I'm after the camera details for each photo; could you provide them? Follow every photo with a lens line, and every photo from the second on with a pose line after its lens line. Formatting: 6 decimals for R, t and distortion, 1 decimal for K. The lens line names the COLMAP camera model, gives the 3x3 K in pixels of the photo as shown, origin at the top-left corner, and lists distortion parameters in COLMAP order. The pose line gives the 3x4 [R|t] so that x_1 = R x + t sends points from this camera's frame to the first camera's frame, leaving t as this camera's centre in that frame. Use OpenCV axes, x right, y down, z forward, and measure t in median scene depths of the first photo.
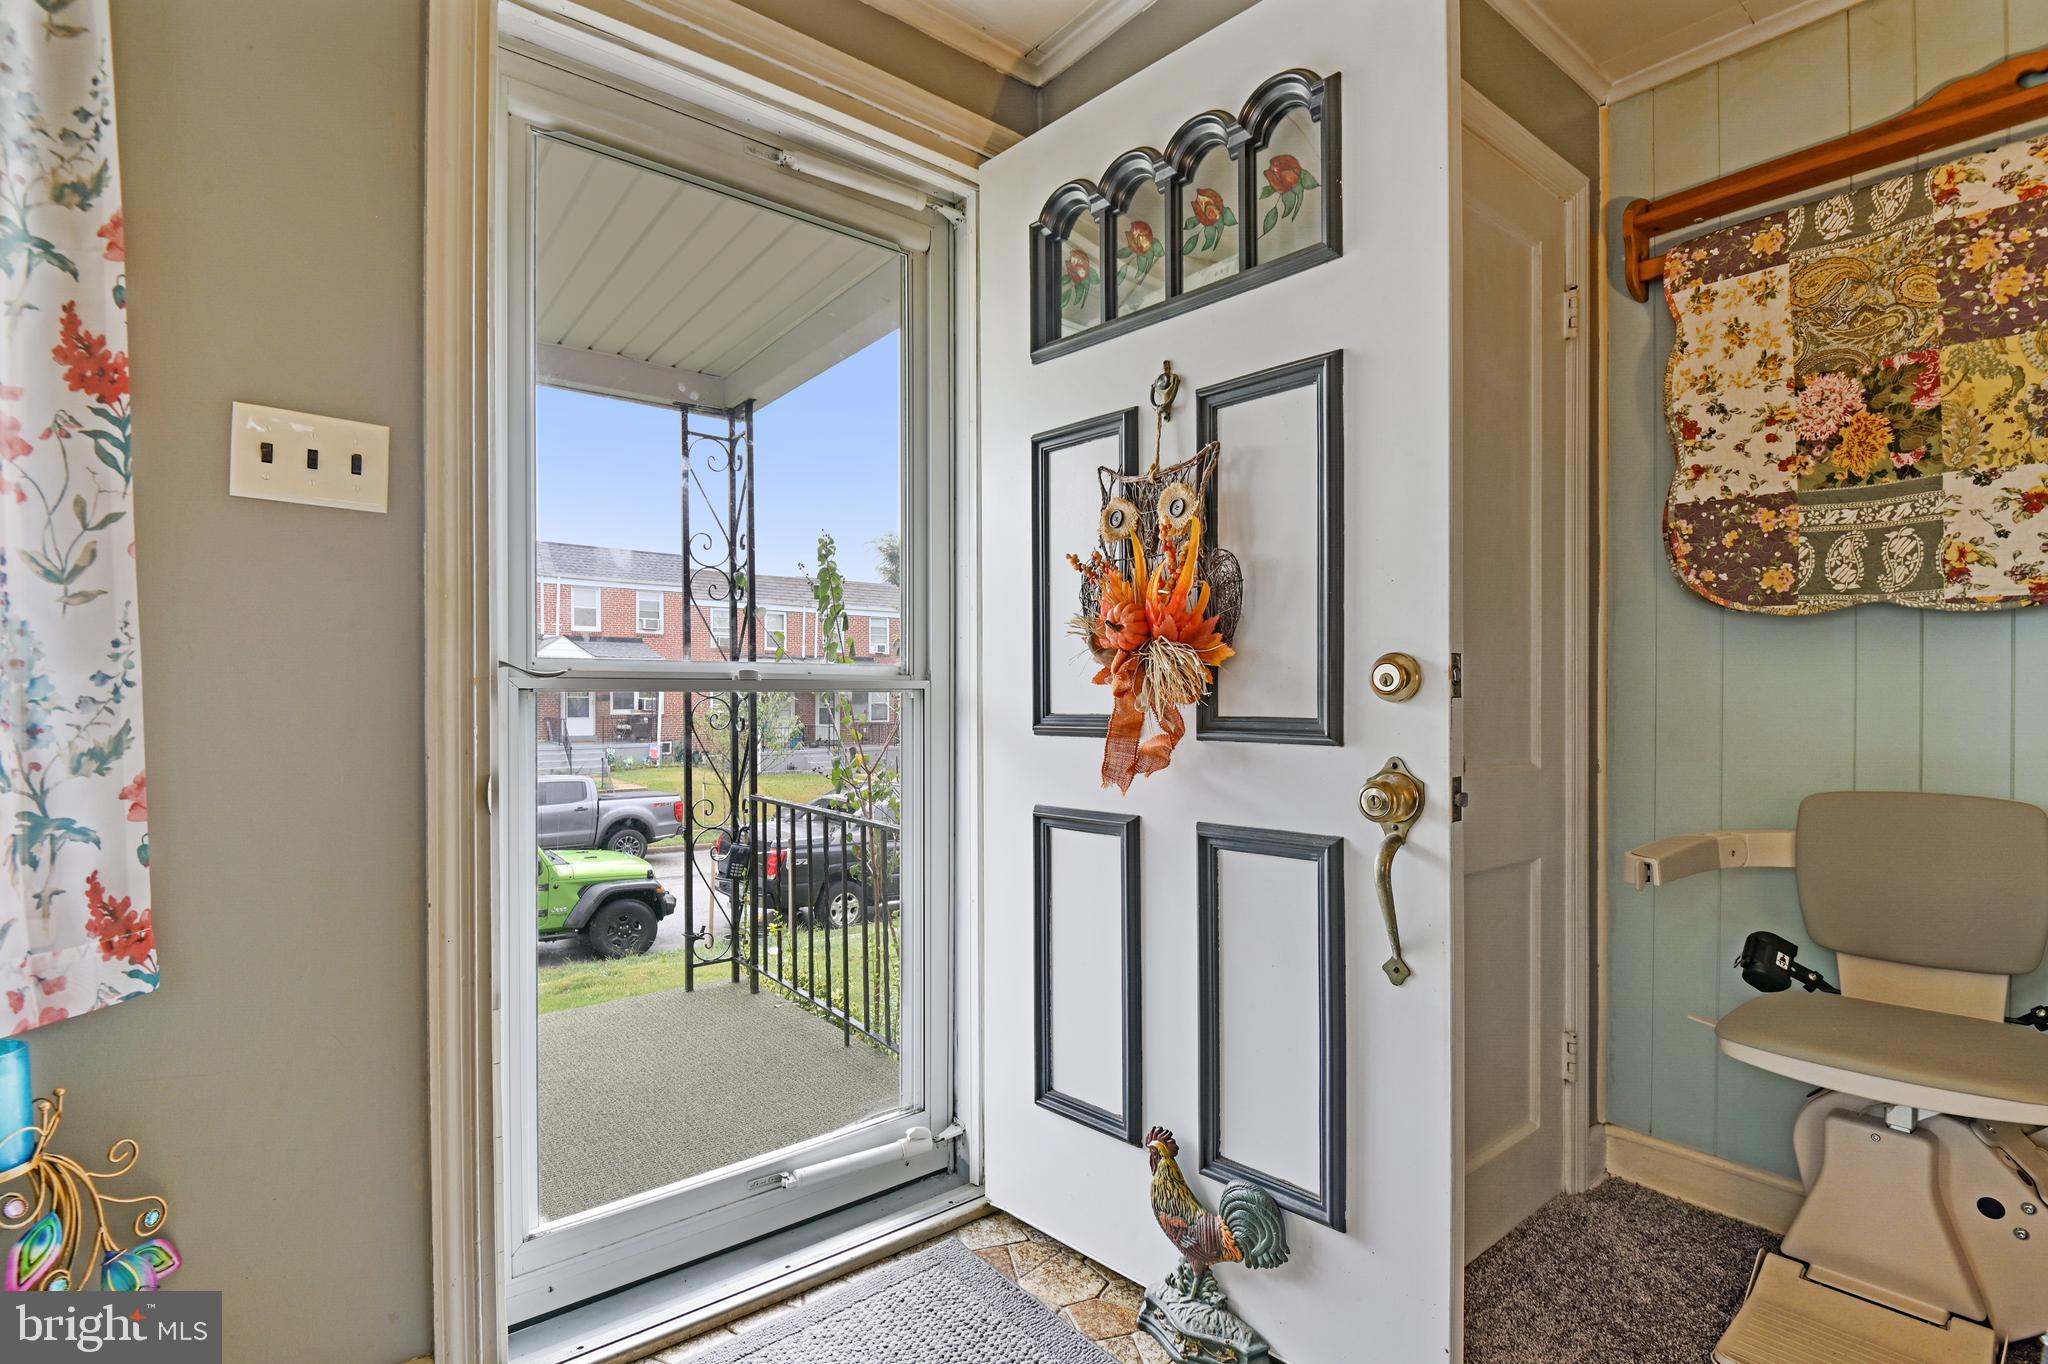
lens RADIAL K [[960.8, 0, 1033.4], [0, 960.8, 695.4], [0, 0, 1]] dist [0.021758, -0.036976]
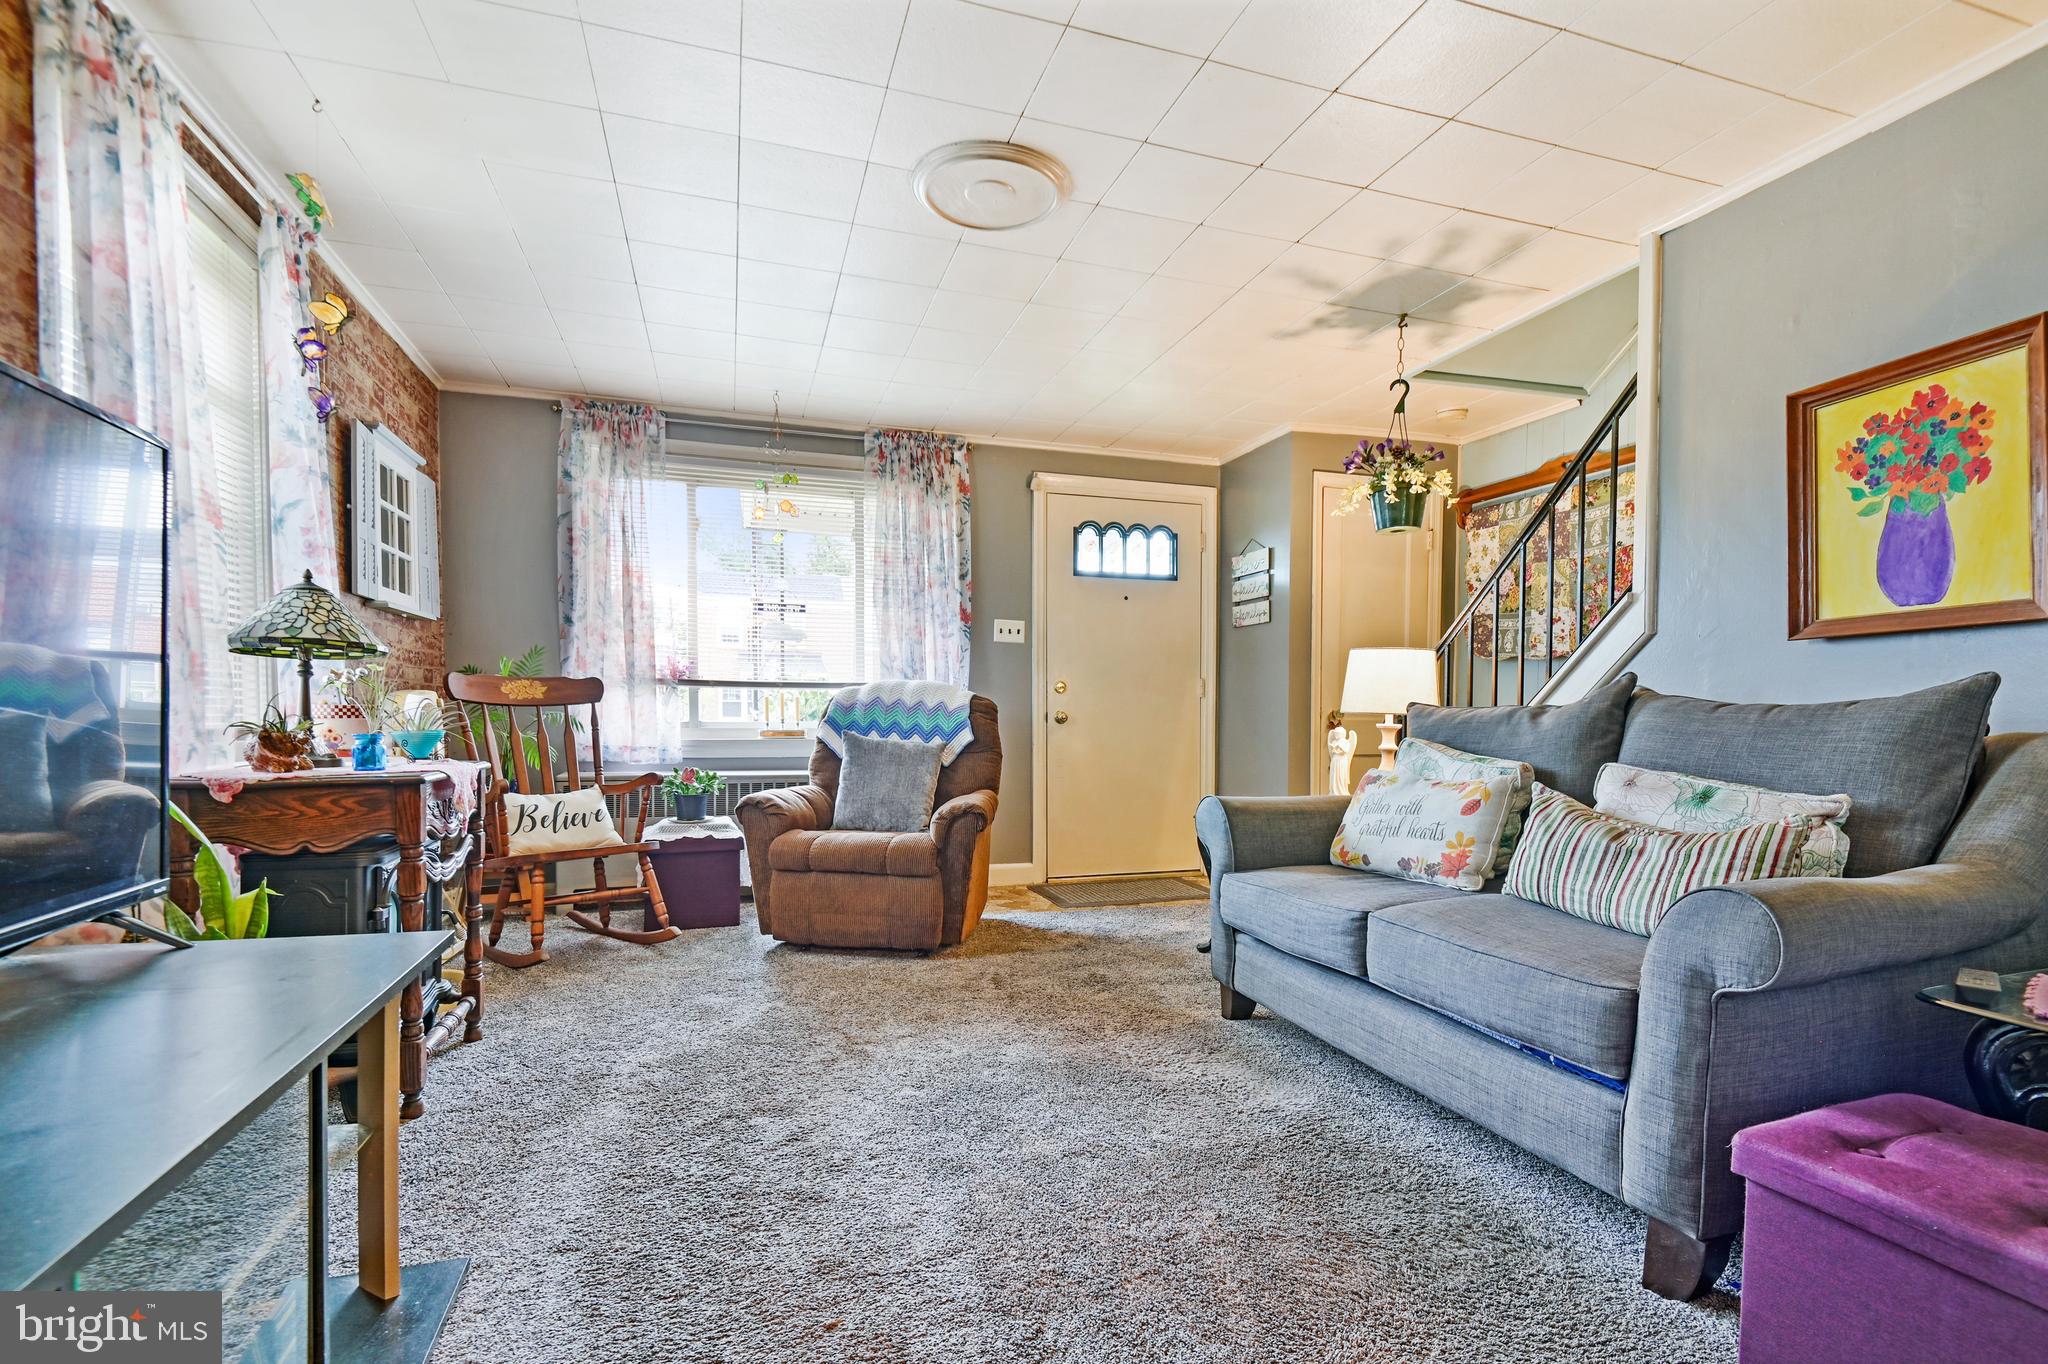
lens RADIAL K [[960.8, 0, 1033.4], [0, 960.8, 695.4], [0, 0, 1]] dist [0.021758, -0.036976]
pose [[0.934045, 0.005446, -0.357114, 0.510974], [-0.007948, 0.999953, -0.005539, 0.030706], [0.357067, 0.008012, 0.934044, -1.765390]]
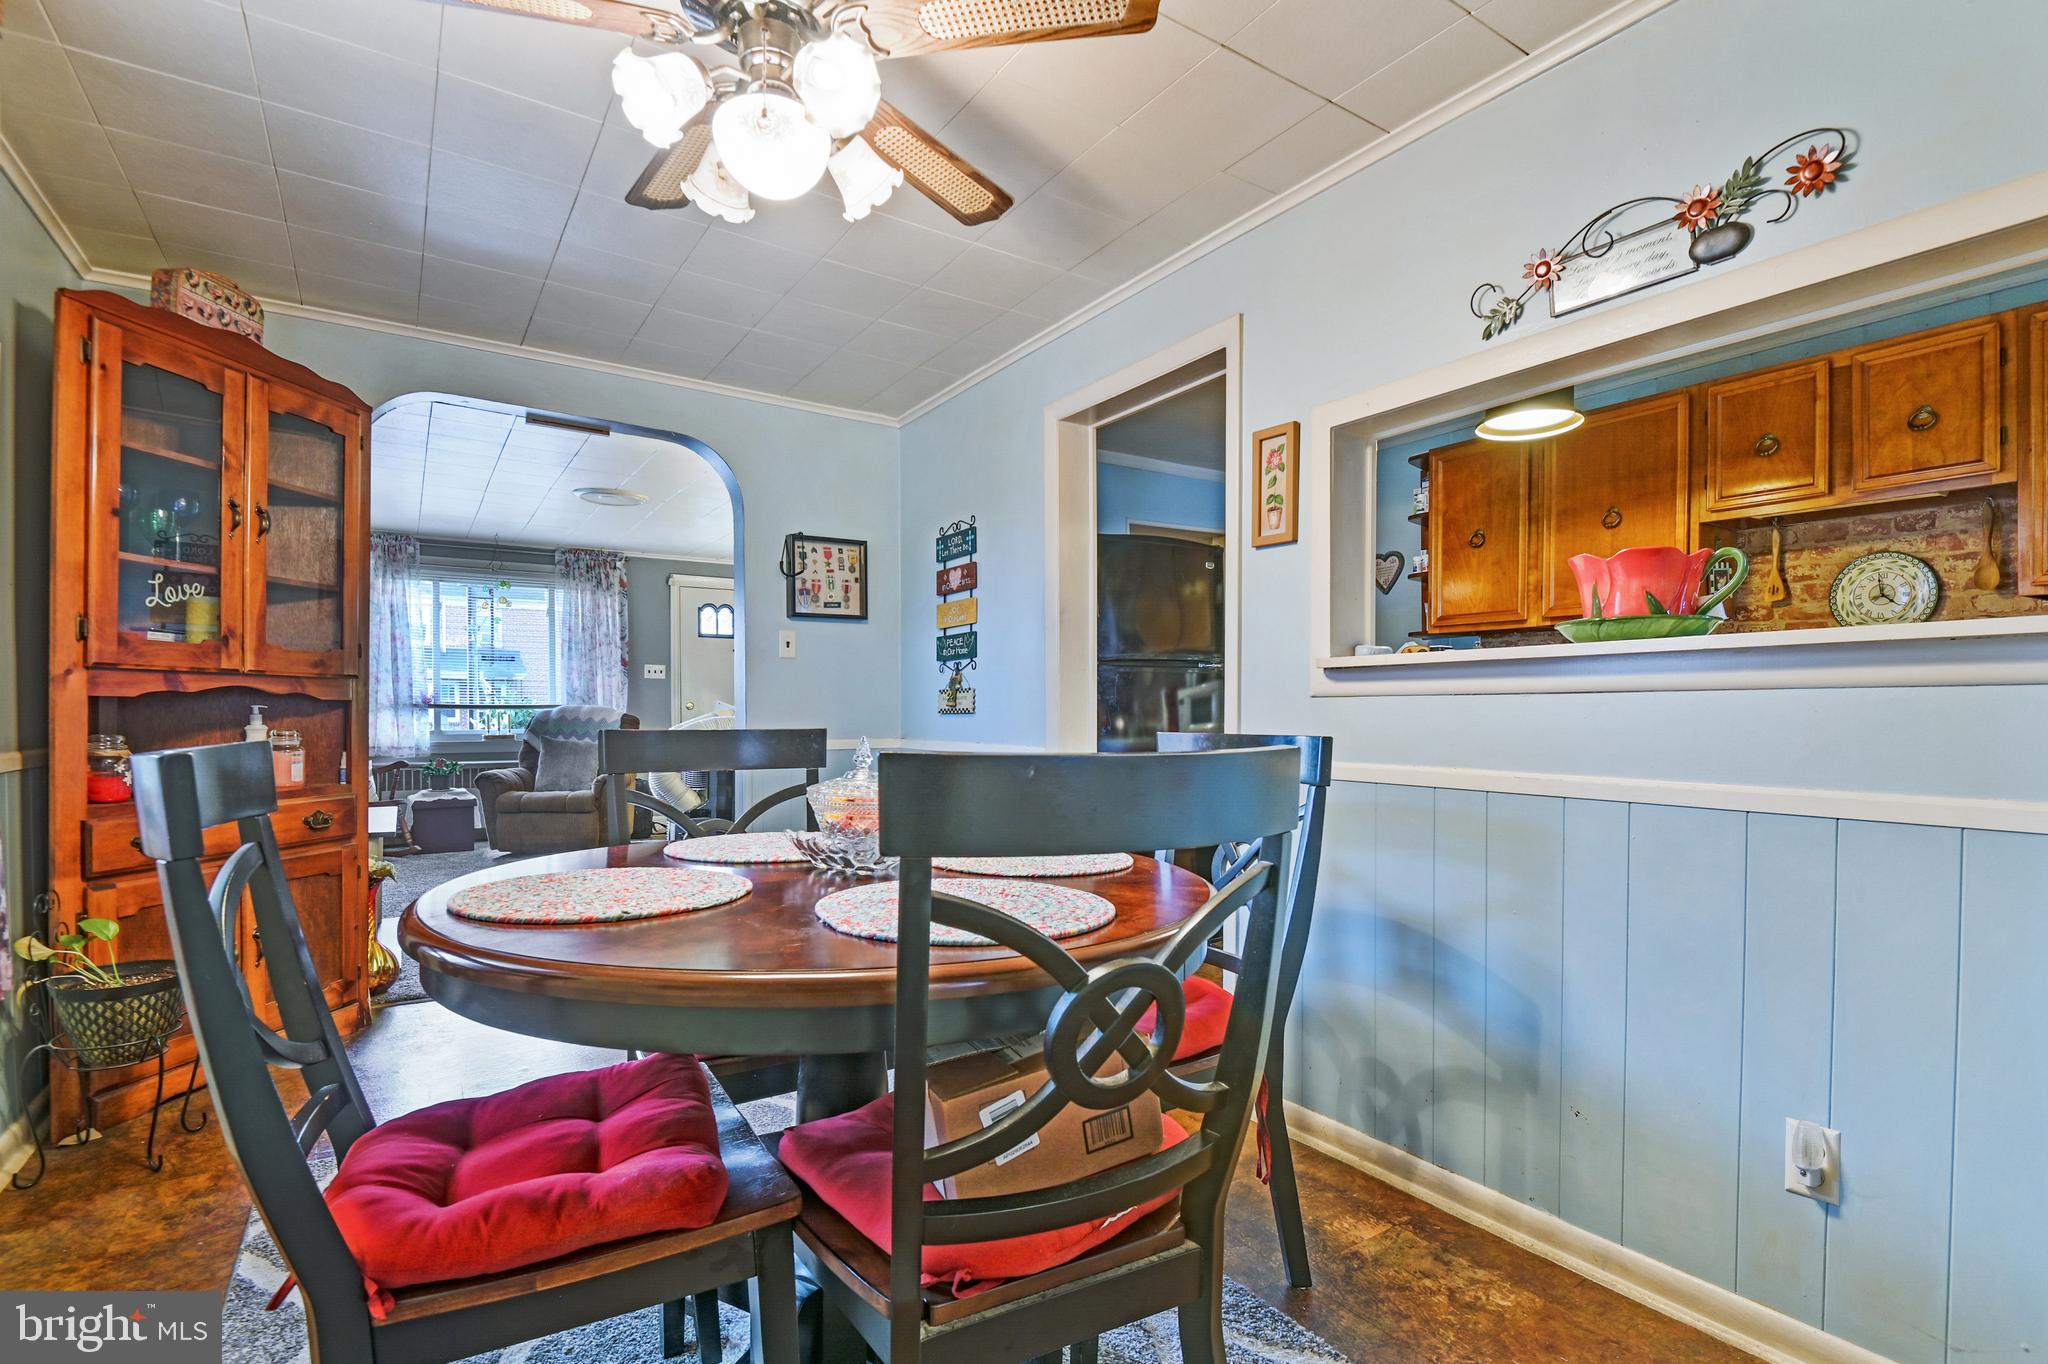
lens RADIAL K [[960.8, 0, 1033.4], [0, 960.8, 695.4], [0, 0, 1]] dist [0.021758, -0.036976]
pose [[0.995665, 0.007565, -0.092700, 1.549632], [-0.007602, 0.999971, -0.000041, -0.065878], [0.092697, 0.000746, 0.995694, -3.382816]]
